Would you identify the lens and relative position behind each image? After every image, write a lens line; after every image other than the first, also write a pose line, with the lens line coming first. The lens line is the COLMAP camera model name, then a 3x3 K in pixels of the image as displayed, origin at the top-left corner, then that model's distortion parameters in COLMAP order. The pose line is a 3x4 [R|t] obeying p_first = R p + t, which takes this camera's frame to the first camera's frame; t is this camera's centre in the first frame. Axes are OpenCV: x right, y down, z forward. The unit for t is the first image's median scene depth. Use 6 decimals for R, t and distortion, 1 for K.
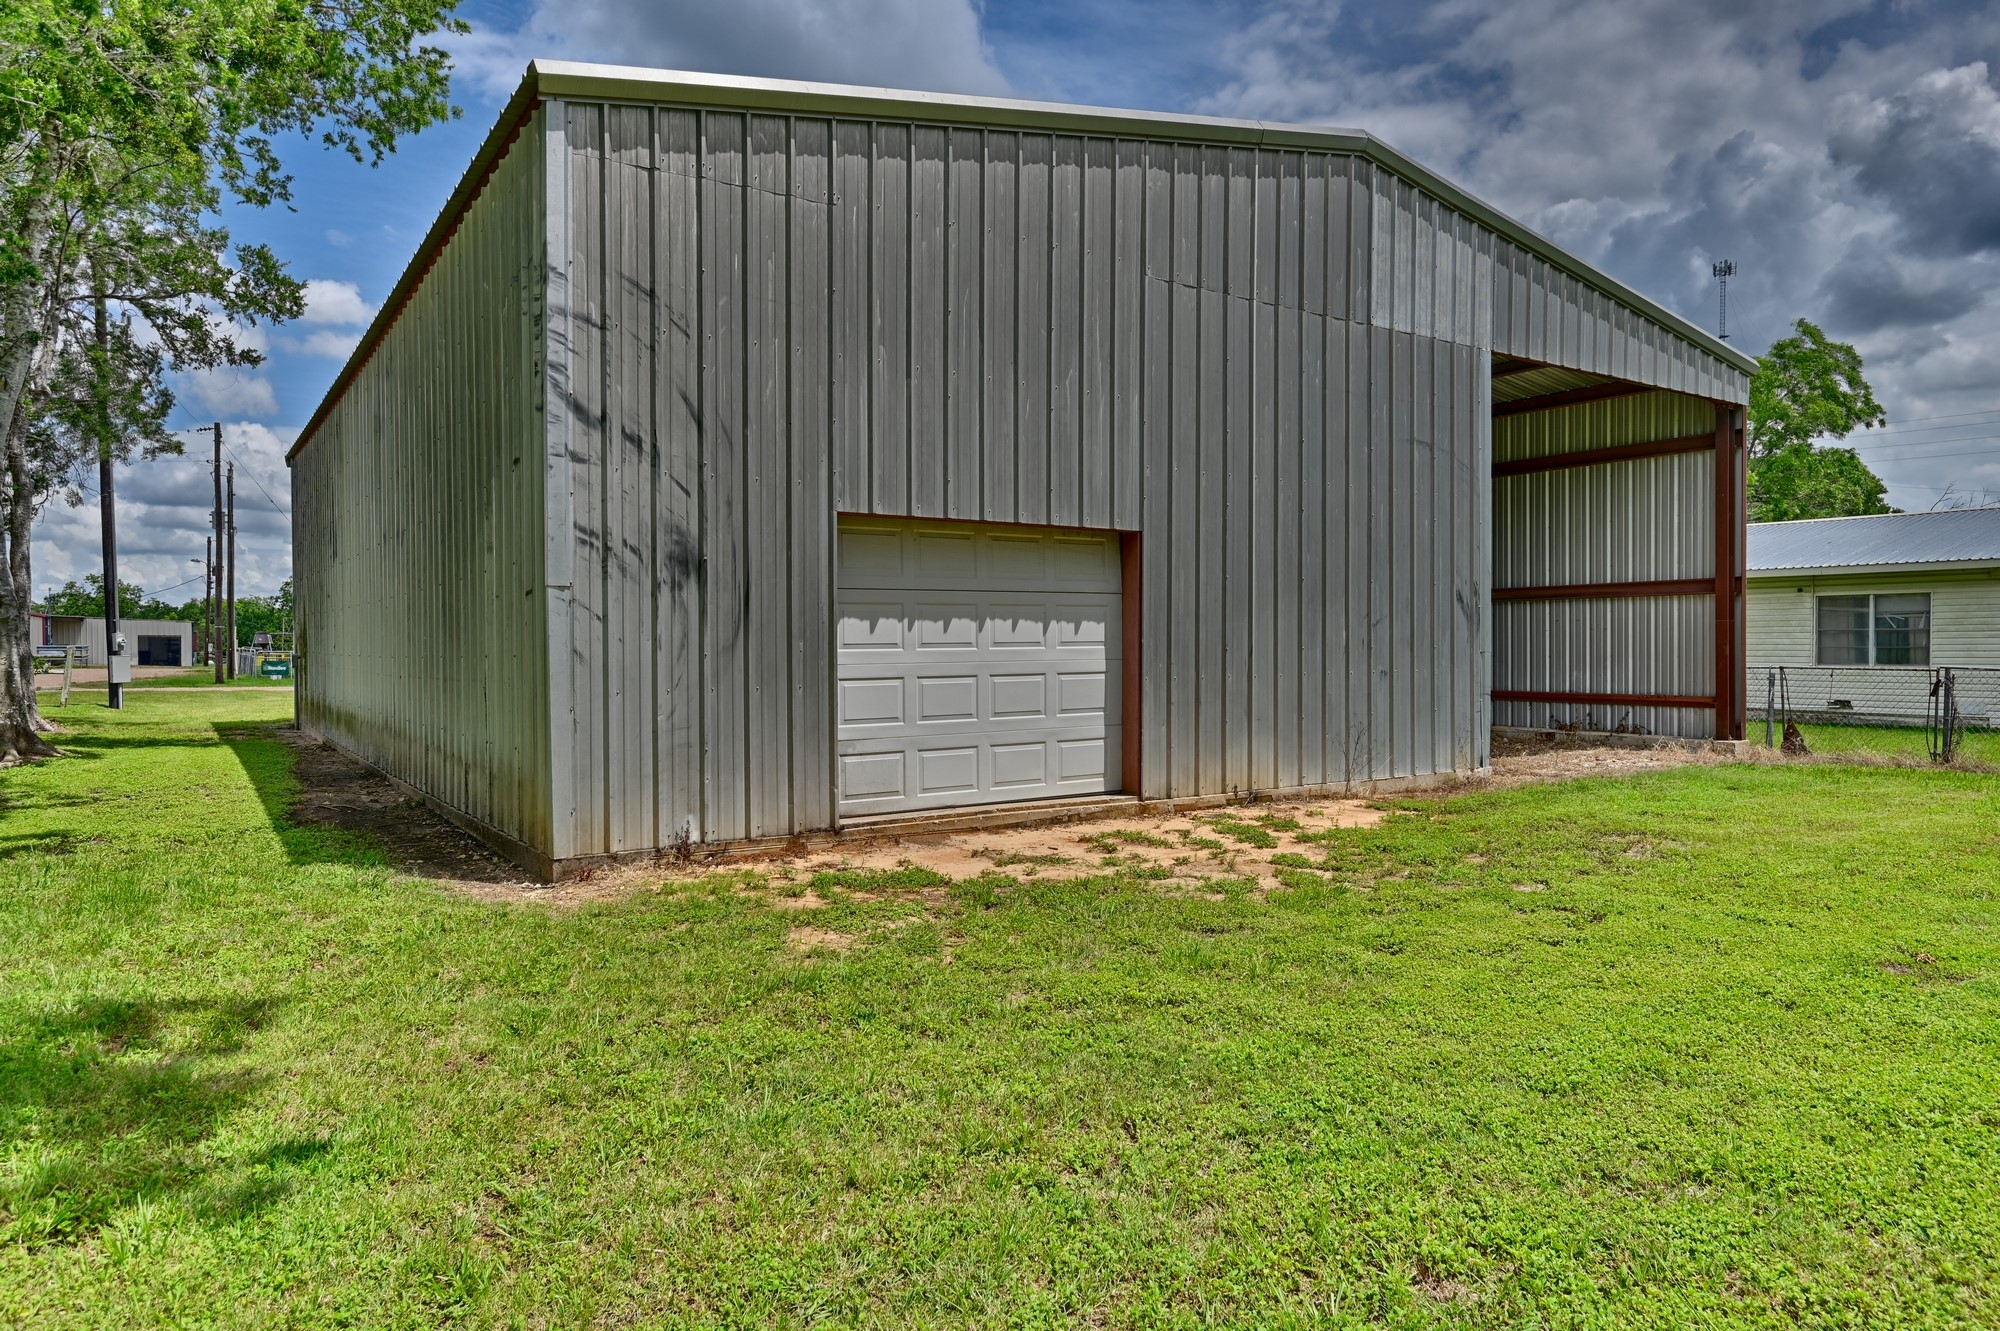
lens RADIAL K [[1270.7, 0, 1064.4], [0, 1270.7, 660.1], [0, 0, 1]] dist [0.011922, 0.002590]
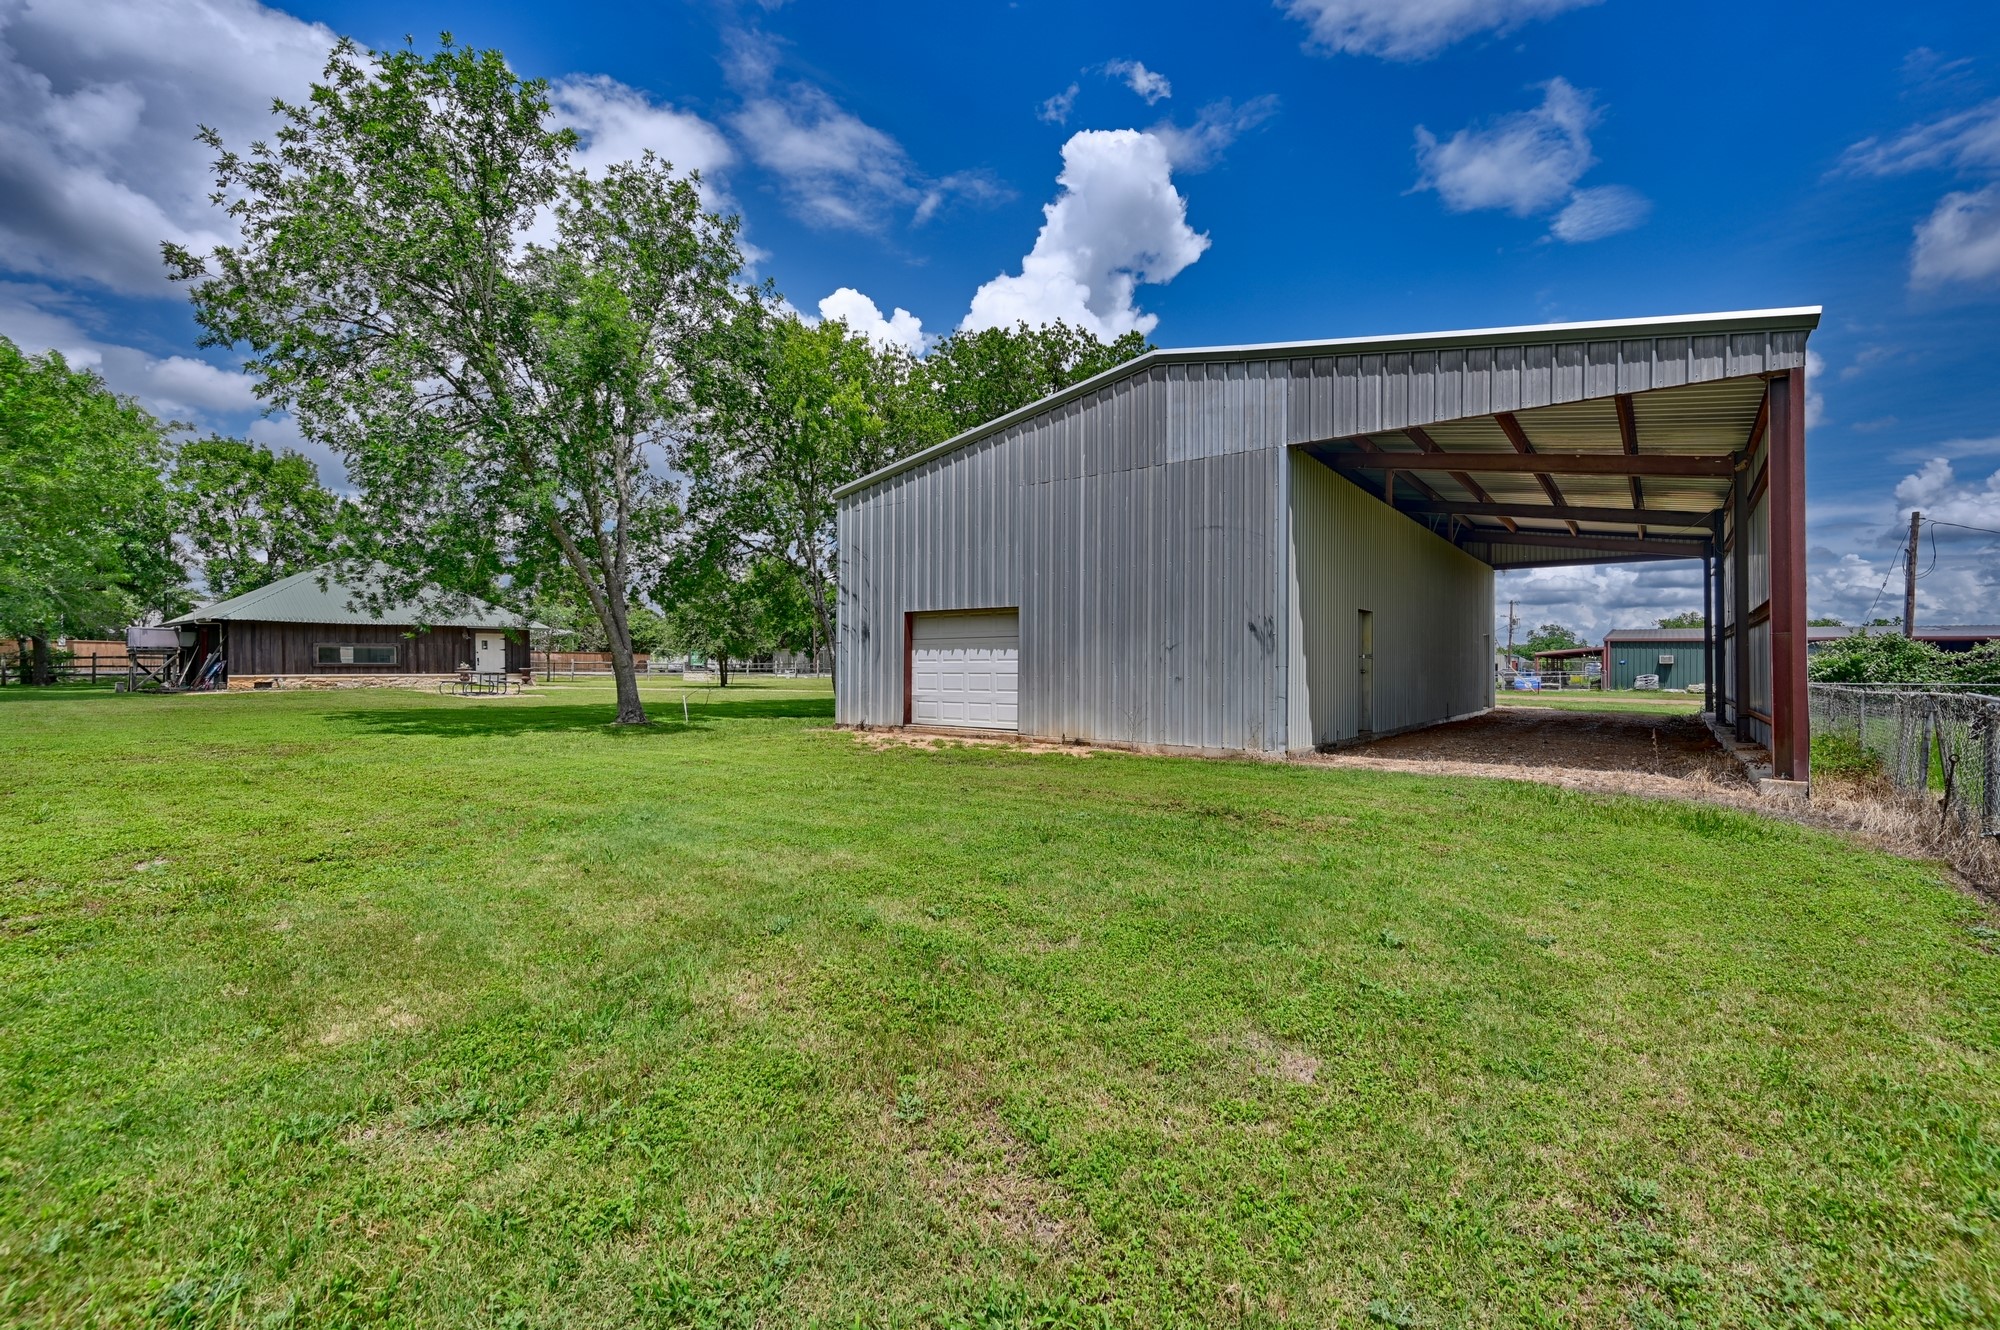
lens RADIAL K [[860.1, 0, 1041.7], [0, 860.1, 660.2], [0, 0, 1]] dist [0.019837, 0.000964]
pose [[0.315446, -0.002513, -0.948940, 1.450244], [-0.017363, 0.999814, -0.008419, -0.000513], [0.948785, 0.019133, 0.315344, 0.597902]]
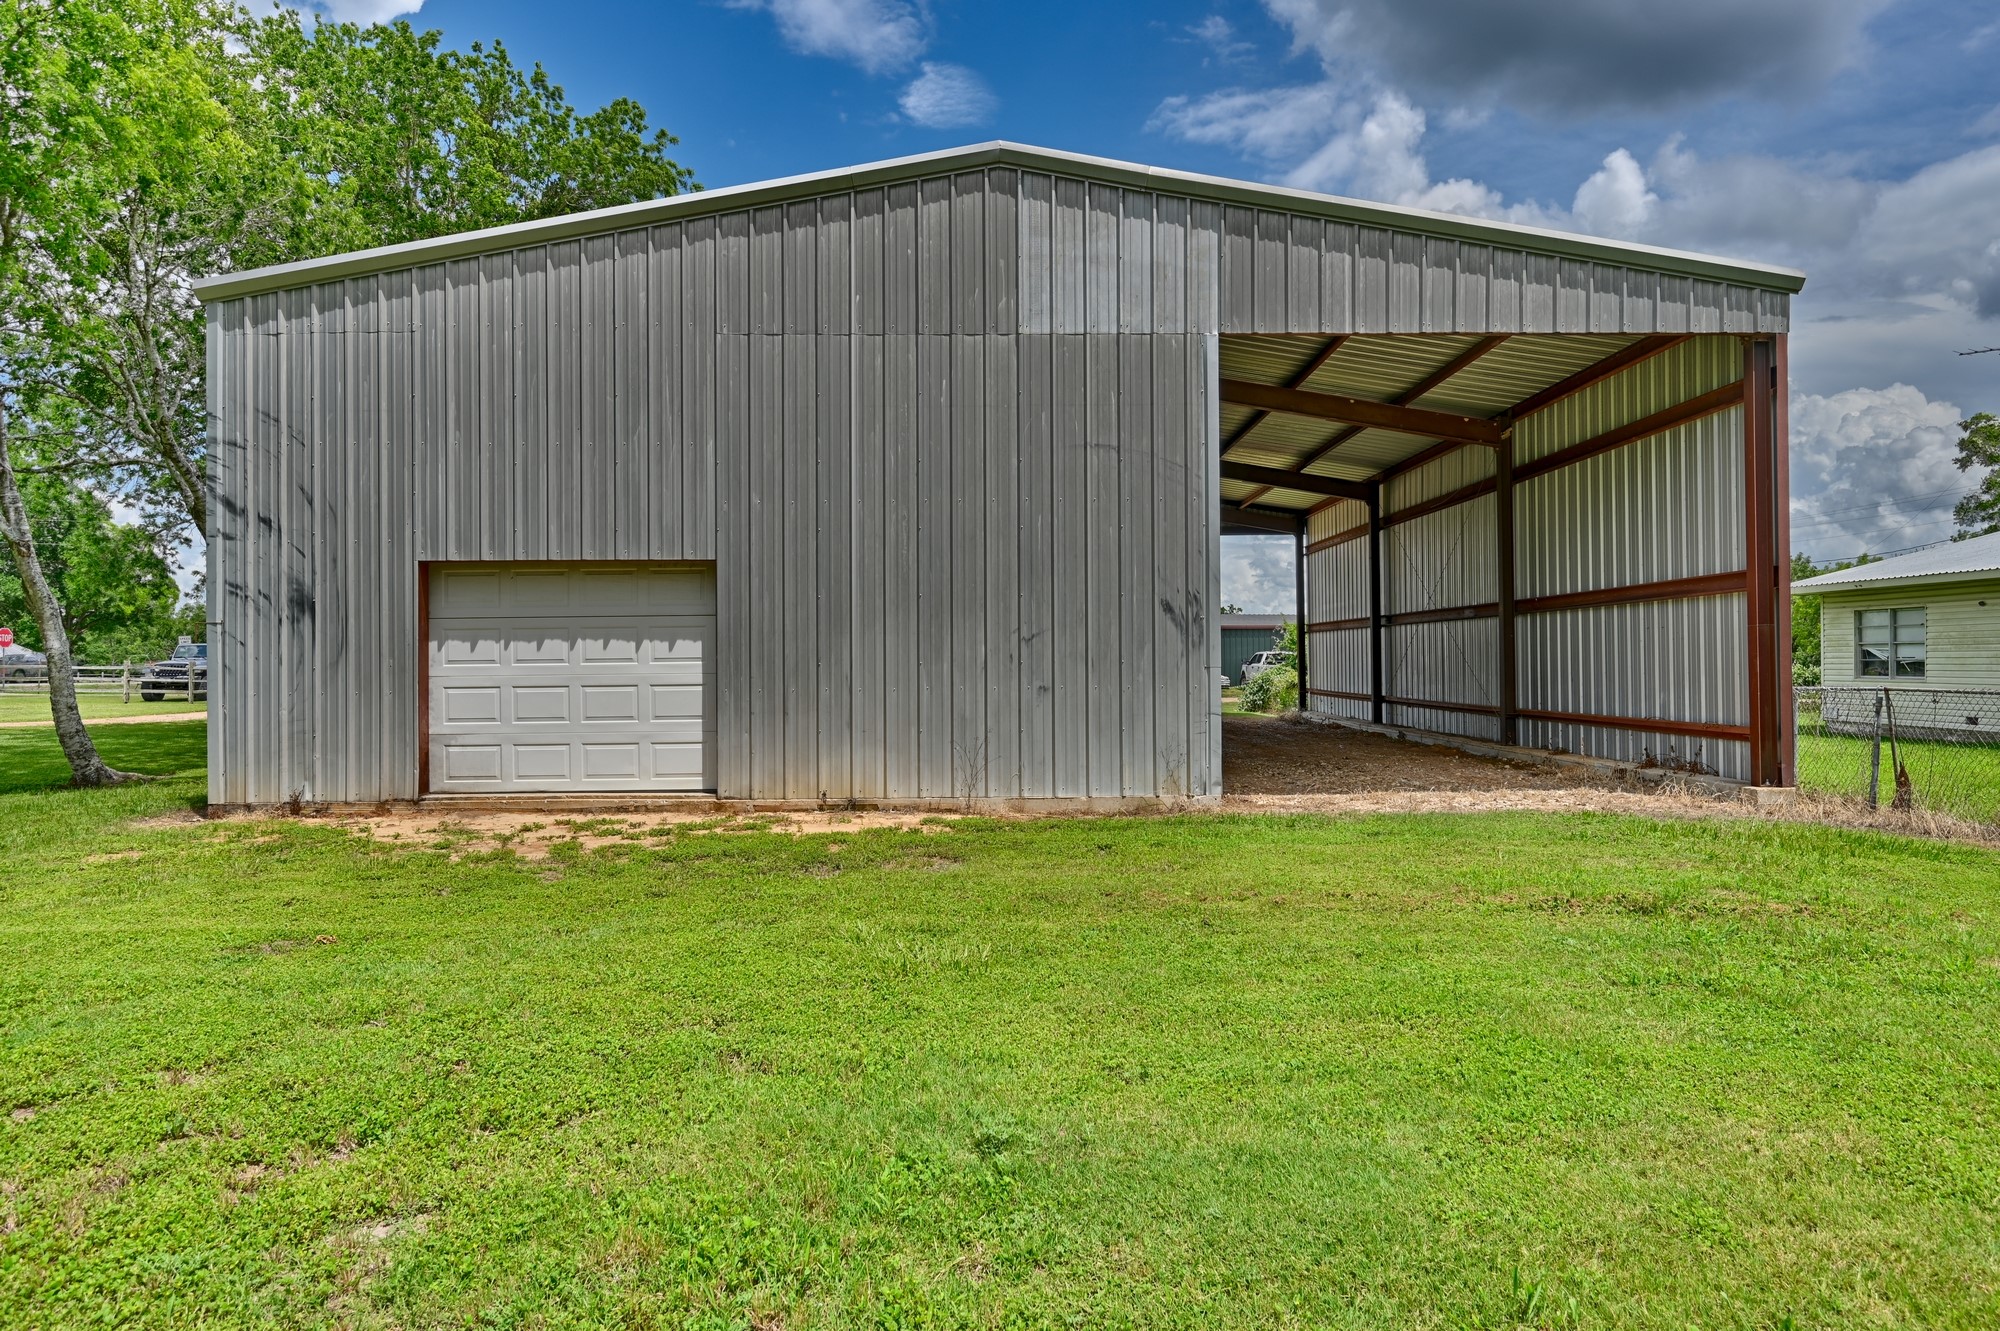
lens RADIAL K [[1270.7, 0, 998.1], [0, 1270.7, 659.6], [0, 0, 1]] dist [0.011922, 0.002590]
pose [[0.821206, -0.002178, -0.570628, 0.923270], [-0.004292, 0.999941, -0.009994, -0.002572], [0.570616, 0.010656, 0.821148, 0.219572]]
